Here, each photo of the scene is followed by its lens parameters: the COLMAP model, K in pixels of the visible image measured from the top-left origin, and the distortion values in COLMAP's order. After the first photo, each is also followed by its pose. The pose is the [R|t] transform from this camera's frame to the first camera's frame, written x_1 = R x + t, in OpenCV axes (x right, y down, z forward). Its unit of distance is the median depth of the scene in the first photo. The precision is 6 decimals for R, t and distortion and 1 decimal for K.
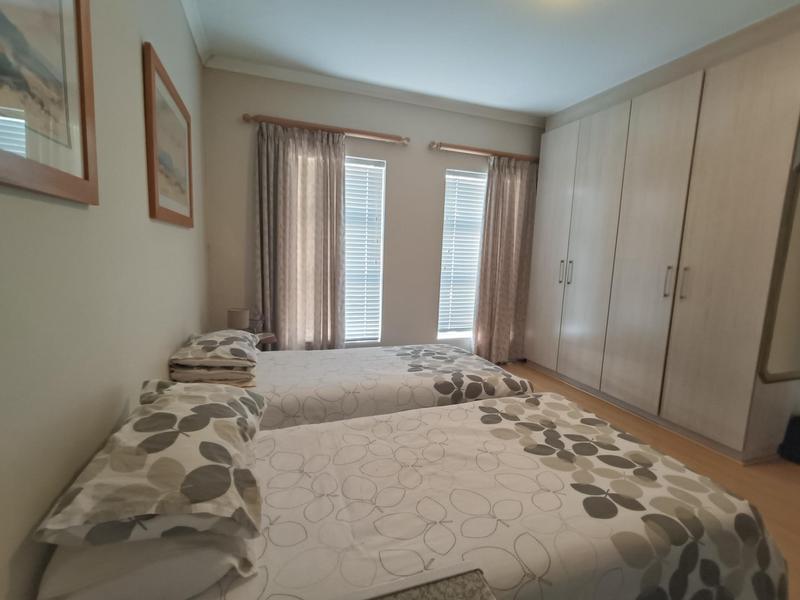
lens RADIAL K [[375.1, 0, 403.3], [0, 375.1, 303.3], [0, 0, 1]] dist [-0.000712, 0.000807]
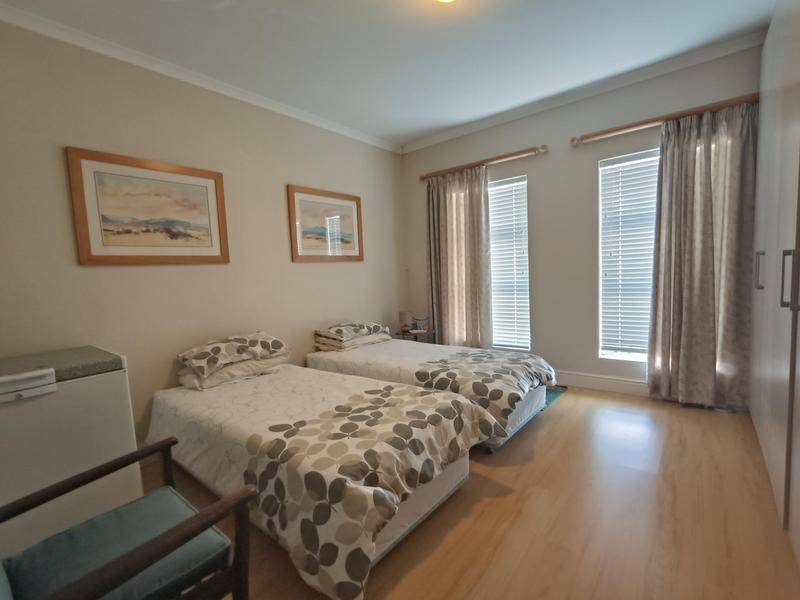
lens RADIAL K [[375.1, 0, 403.3], [0, 375.1, 303.3], [0, 0, 1]] dist [-0.000712, 0.000807]
pose [[0.519307, 0.009491, -0.854535, 0.721101], [-0.047637, 0.998705, -0.017857, 0.010613], [0.853259, 0.049980, 0.519087, 0.204723]]
